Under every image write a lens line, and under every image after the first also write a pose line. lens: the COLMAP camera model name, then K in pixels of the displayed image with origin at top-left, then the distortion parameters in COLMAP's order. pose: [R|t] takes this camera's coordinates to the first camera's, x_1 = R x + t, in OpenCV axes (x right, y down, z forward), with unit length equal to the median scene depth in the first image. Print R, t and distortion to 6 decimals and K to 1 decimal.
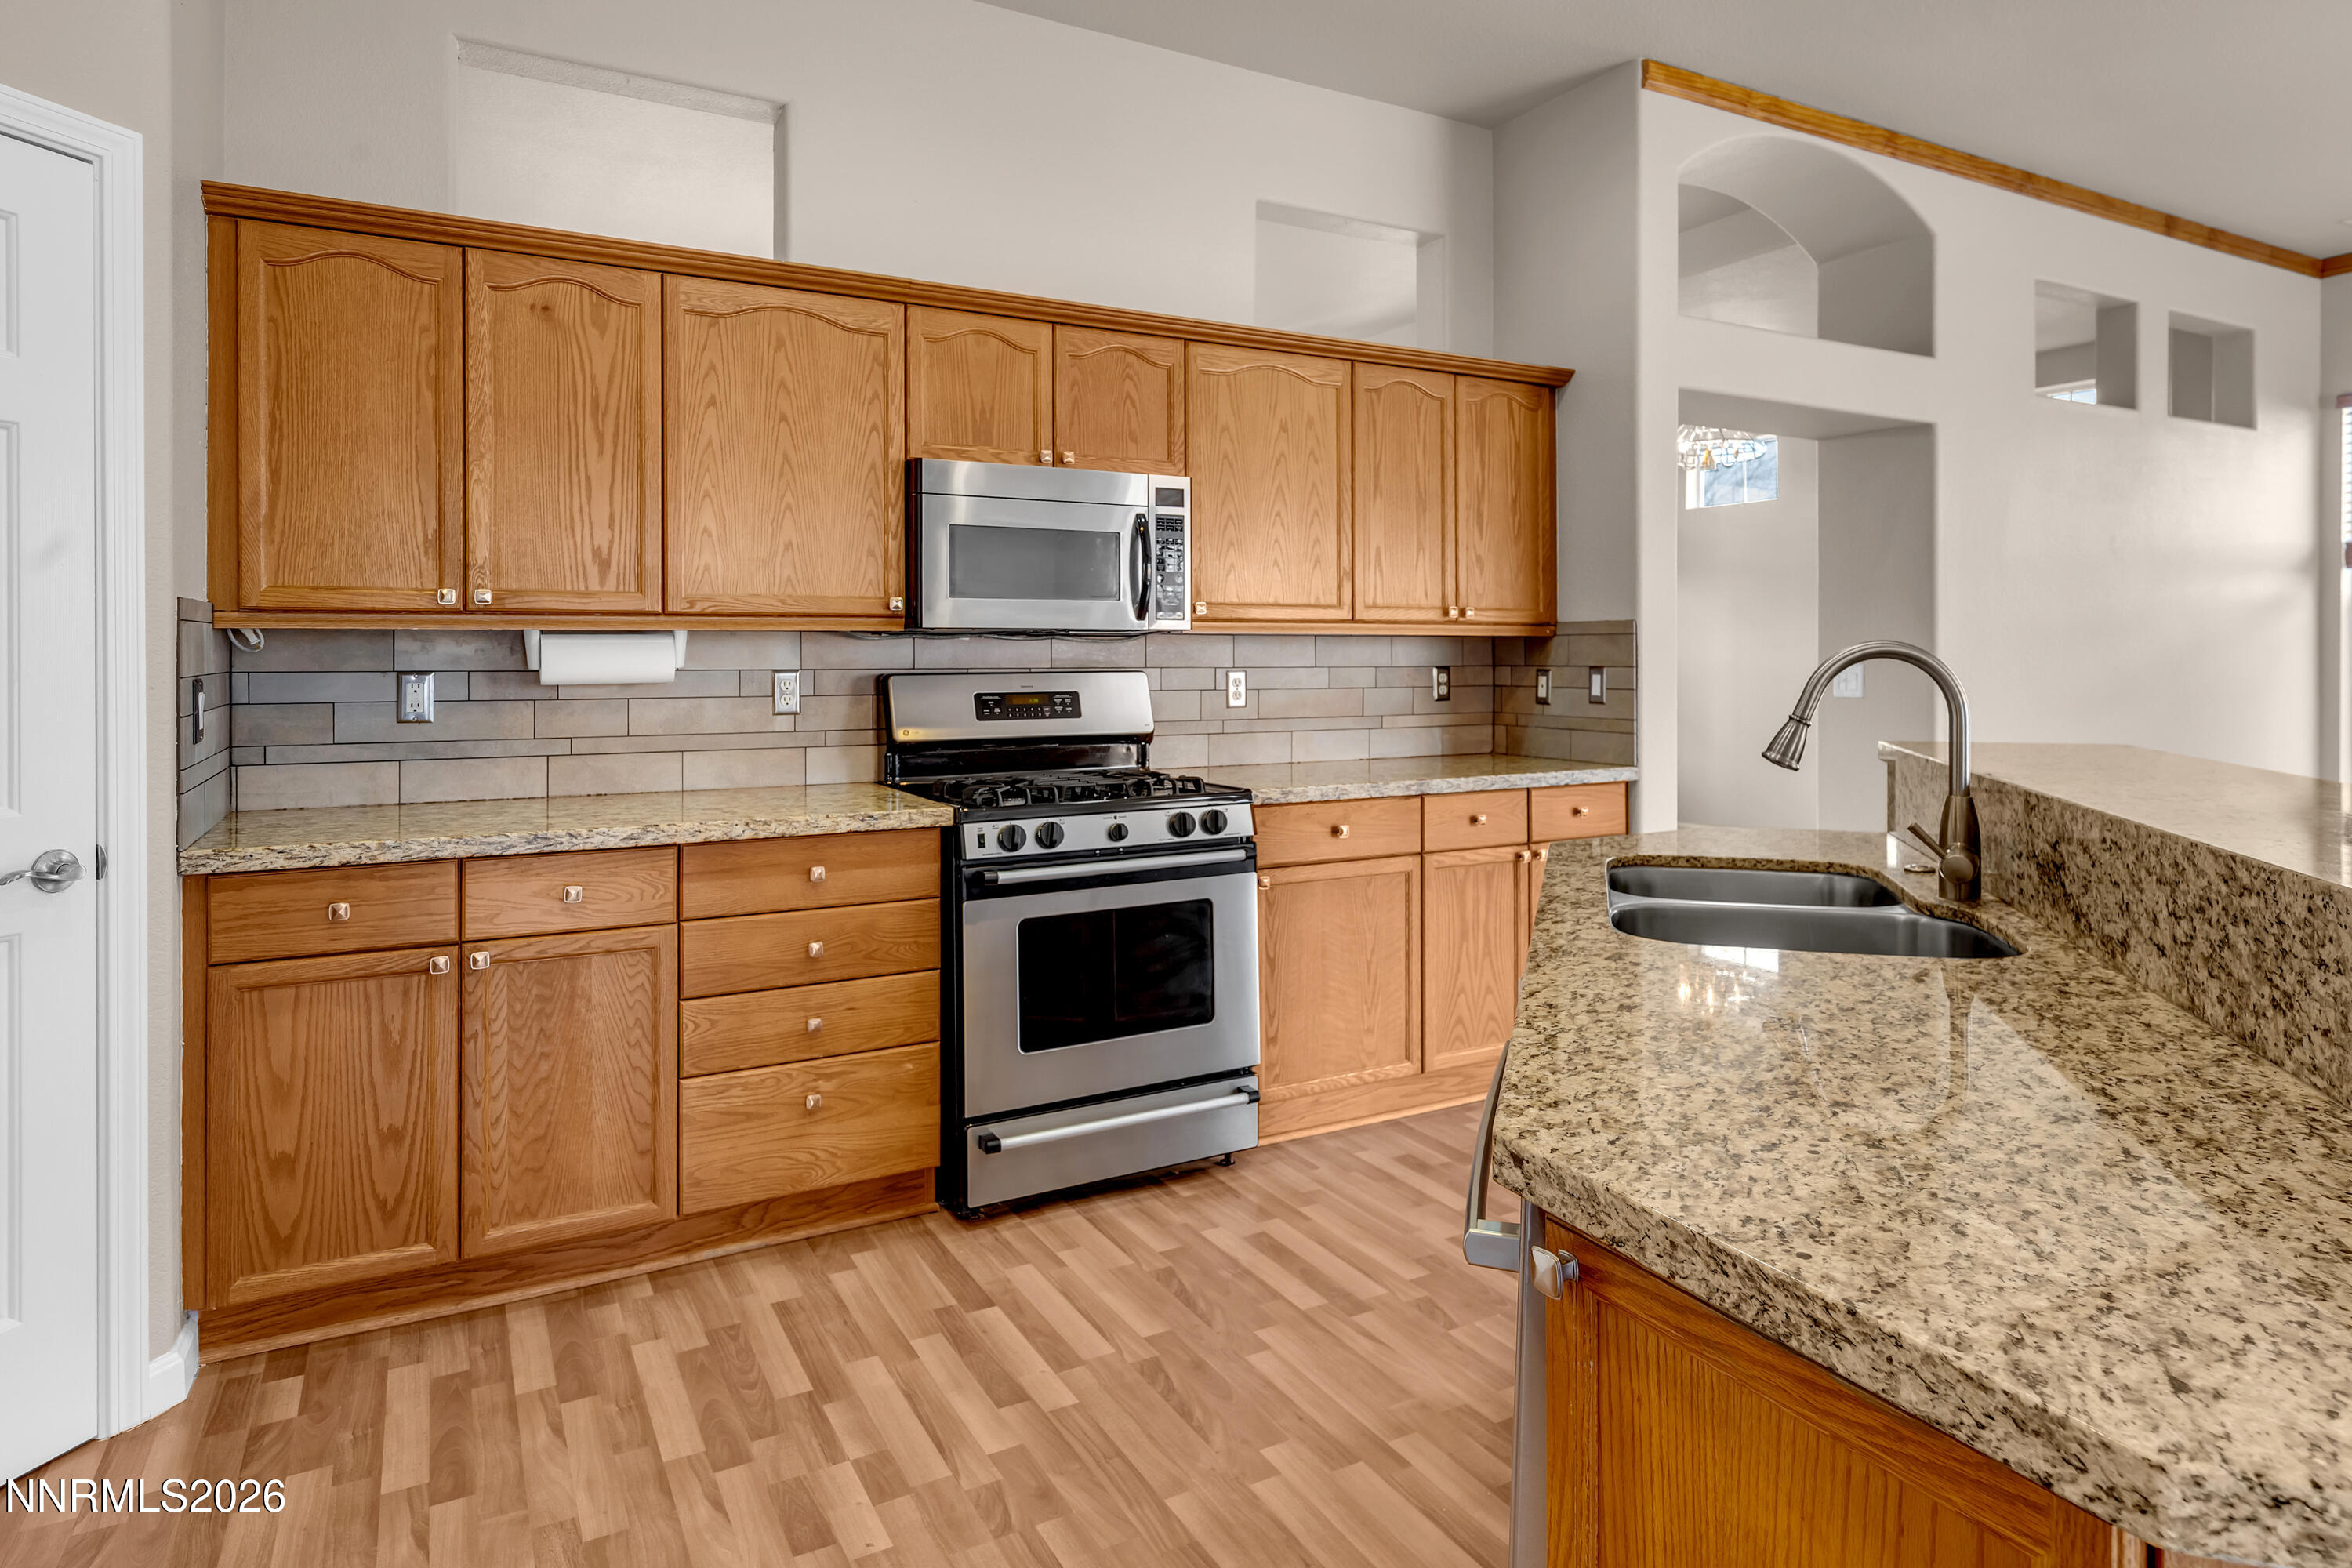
lens RADIAL K [[1352.2, 0, 1208.1], [0, 1352.2, 669.0], [0, 0, 1]] dist [-0.000431, -0.000954]
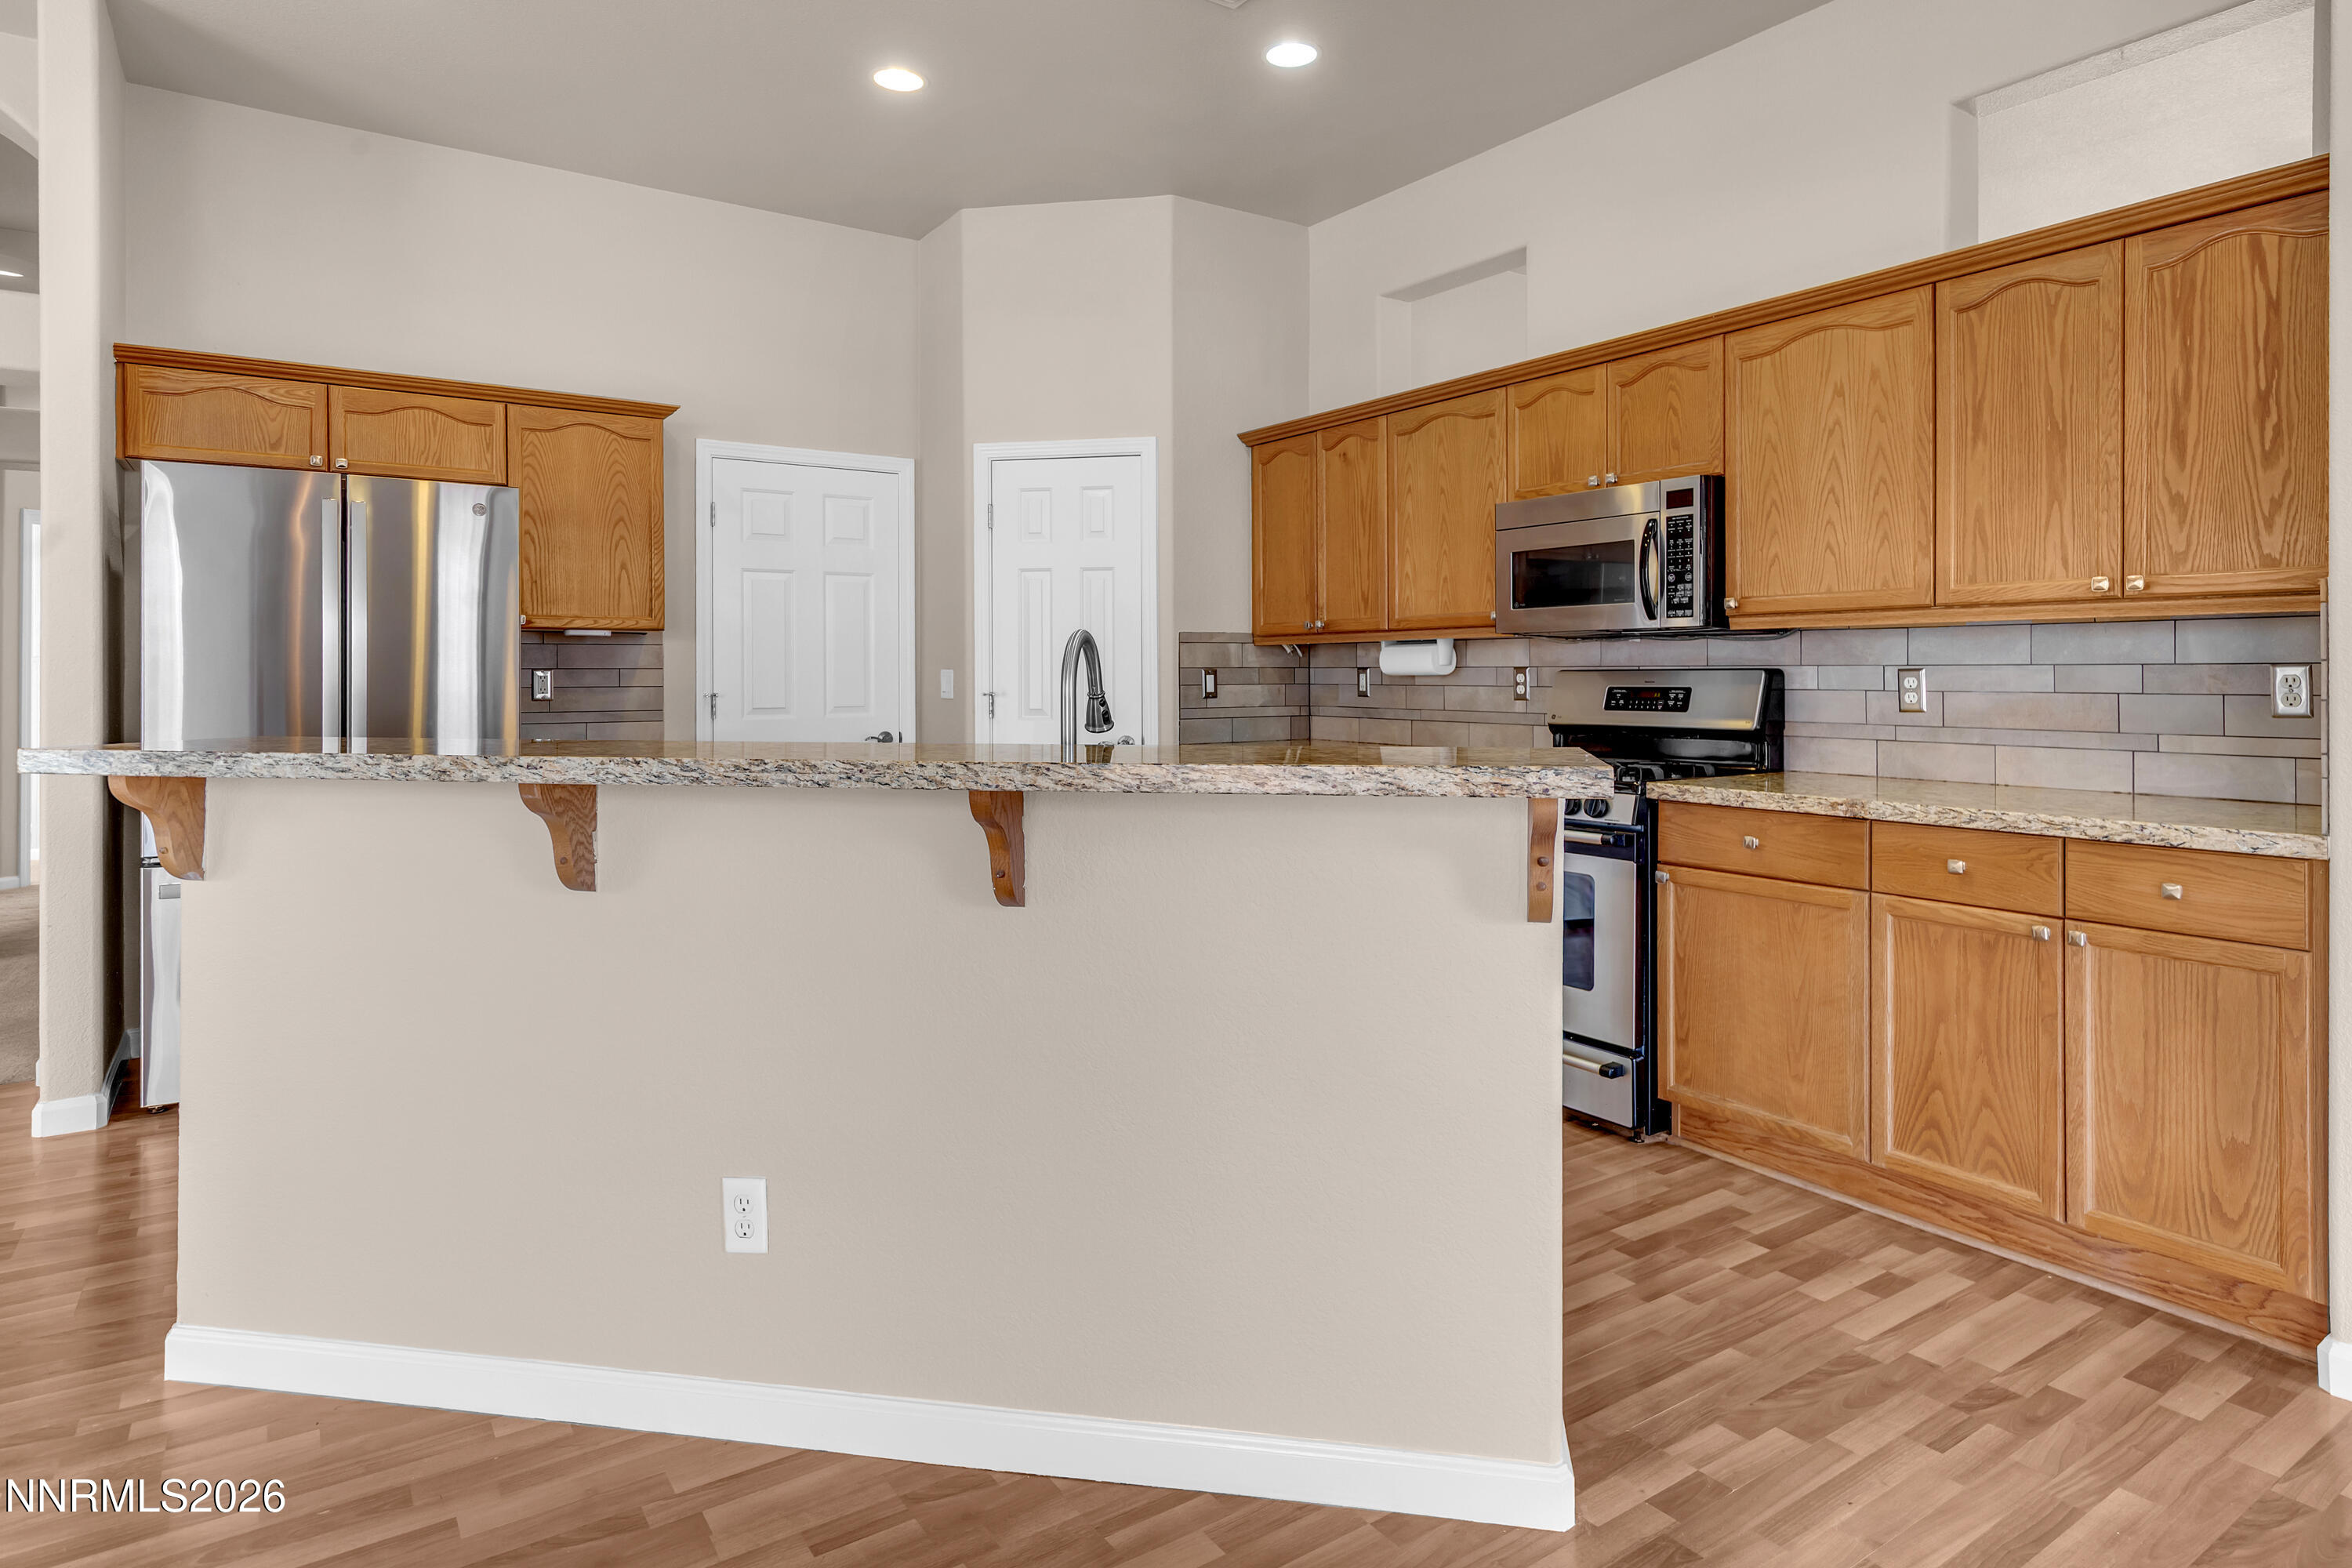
lens RADIAL K [[1314.9, 0, 1206.2], [0, 1314.9, 675.6], [0, 0, 1]] dist [0.012835, 0.000361]
pose [[0.099219, 0.002668, -0.995062, 1.036468], [-0.009122, 0.999957, 0.001772, 0.010432], [0.995024, 0.008902, 0.099239, 0.601273]]
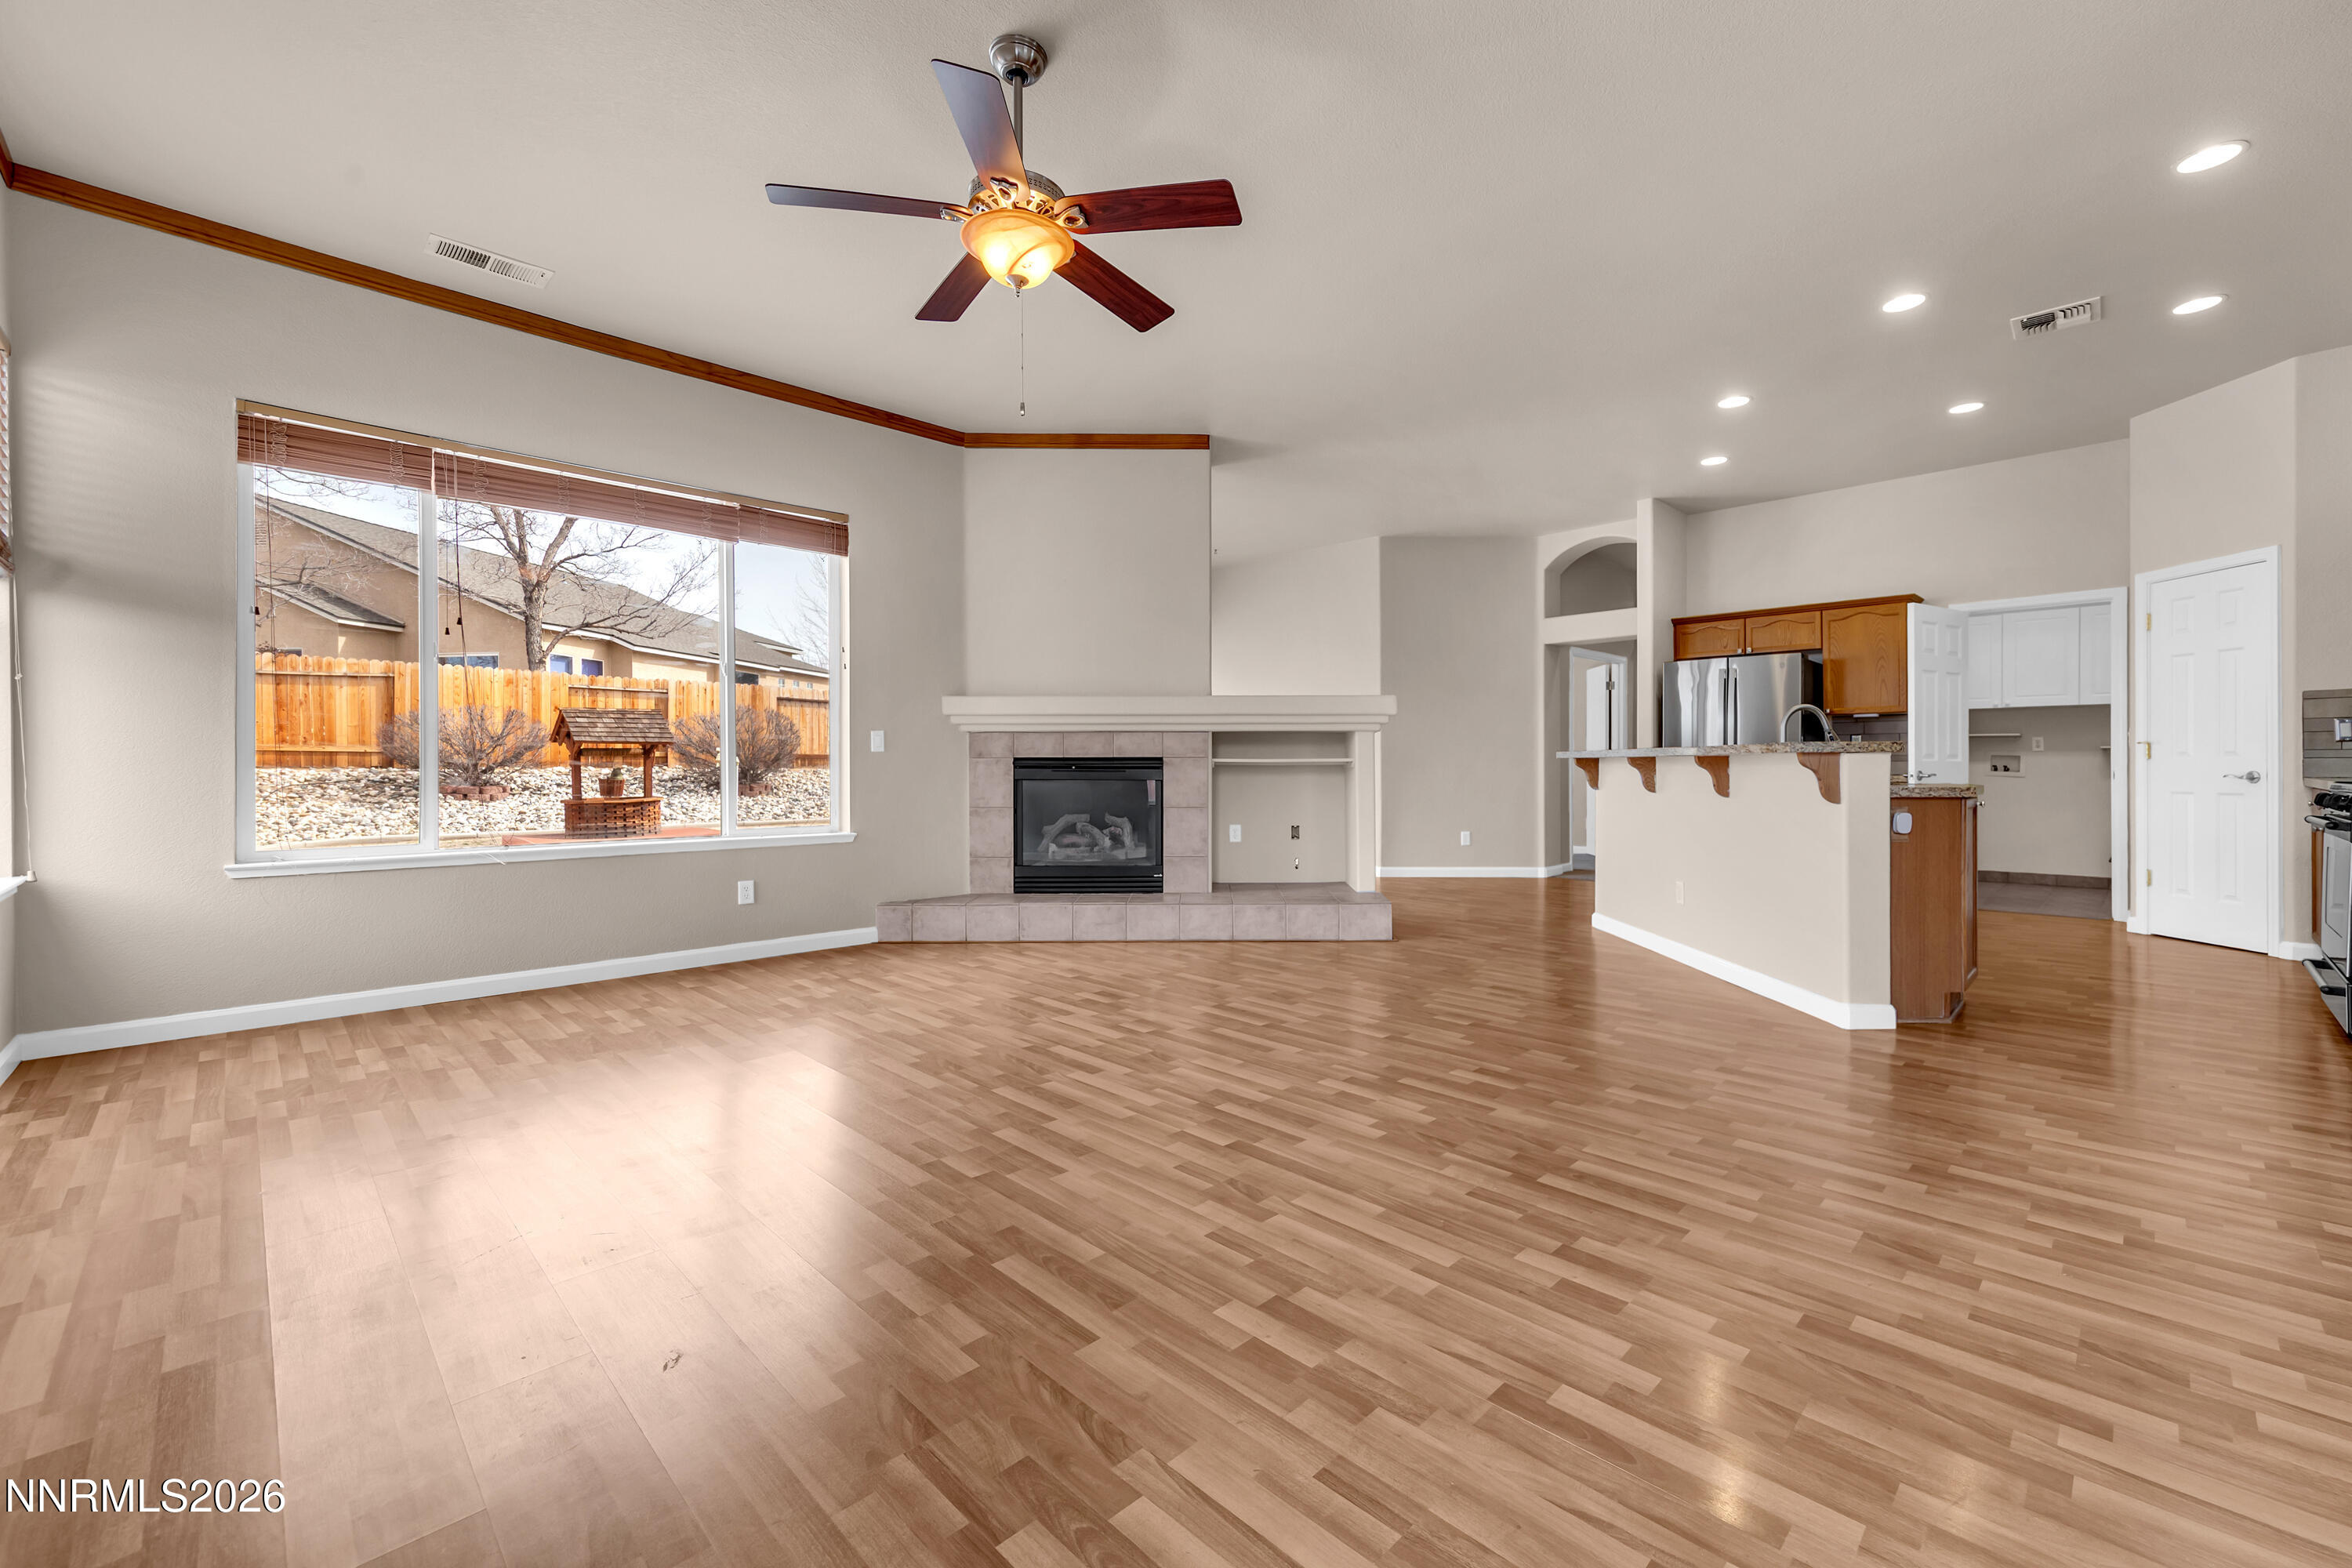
lens RADIAL K [[961.0, 0, 1204.1], [0, 961.0, 762.8], [0, 0, 1]] dist [0.006720, -0.001408]
pose [[-0.961026, 0.003150, -0.276441, 1.521623], [0.001729, 0.999984, 0.005384, 0.062221], [0.276454, 0.004697, -0.961016, 1.704572]]
